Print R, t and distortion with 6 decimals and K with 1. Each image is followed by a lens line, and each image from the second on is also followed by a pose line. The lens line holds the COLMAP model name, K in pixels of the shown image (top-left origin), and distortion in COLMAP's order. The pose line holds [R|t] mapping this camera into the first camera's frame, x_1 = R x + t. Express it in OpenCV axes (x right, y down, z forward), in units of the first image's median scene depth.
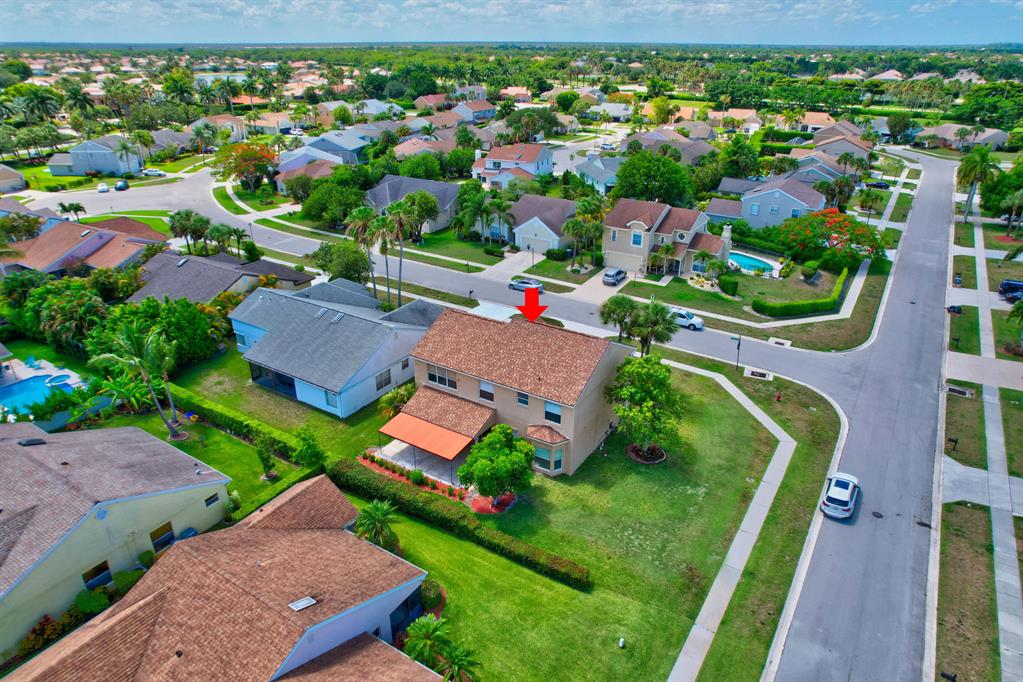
lens RADIAL K [[656.5, 0, 511.5], [0, 656.5, 341.0], [0, 0, 1]] dist [-0.073562, 0.069374]
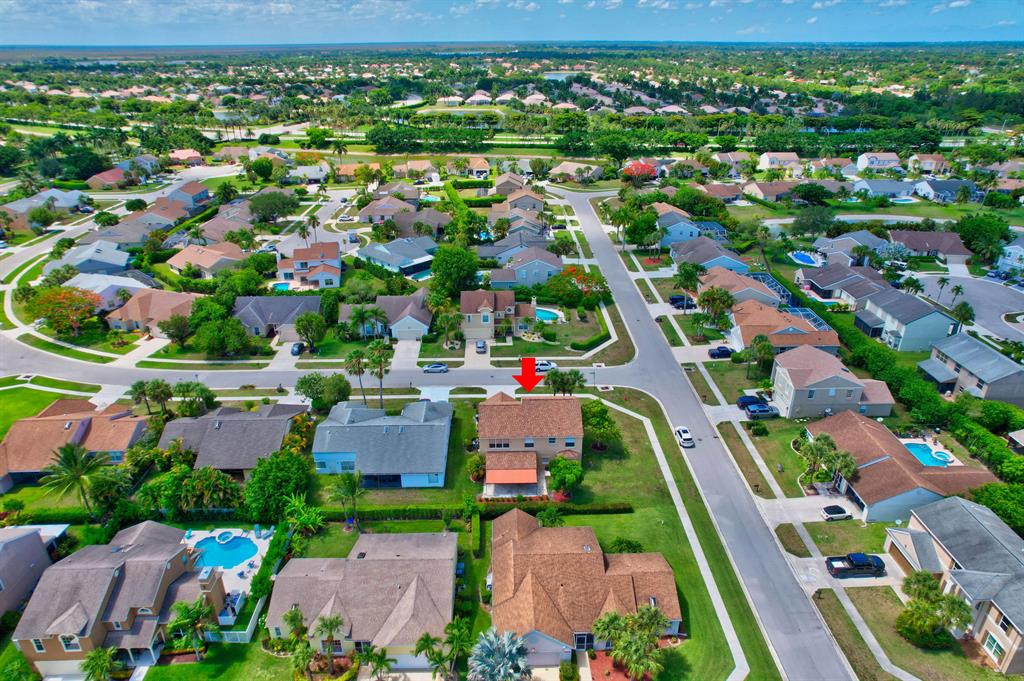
lens RADIAL K [[657.1, 0, 512.0], [0, 657.1, 340.5], [0, 0, 1]] dist [-0.073562, 0.069374]
pose [[0.830771, -0.240565, 0.501944, -0.576150], [0.239867, 0.968480, 0.067154, -0.209102], [-0.502278, 0.064610, 0.862289, -0.367877]]
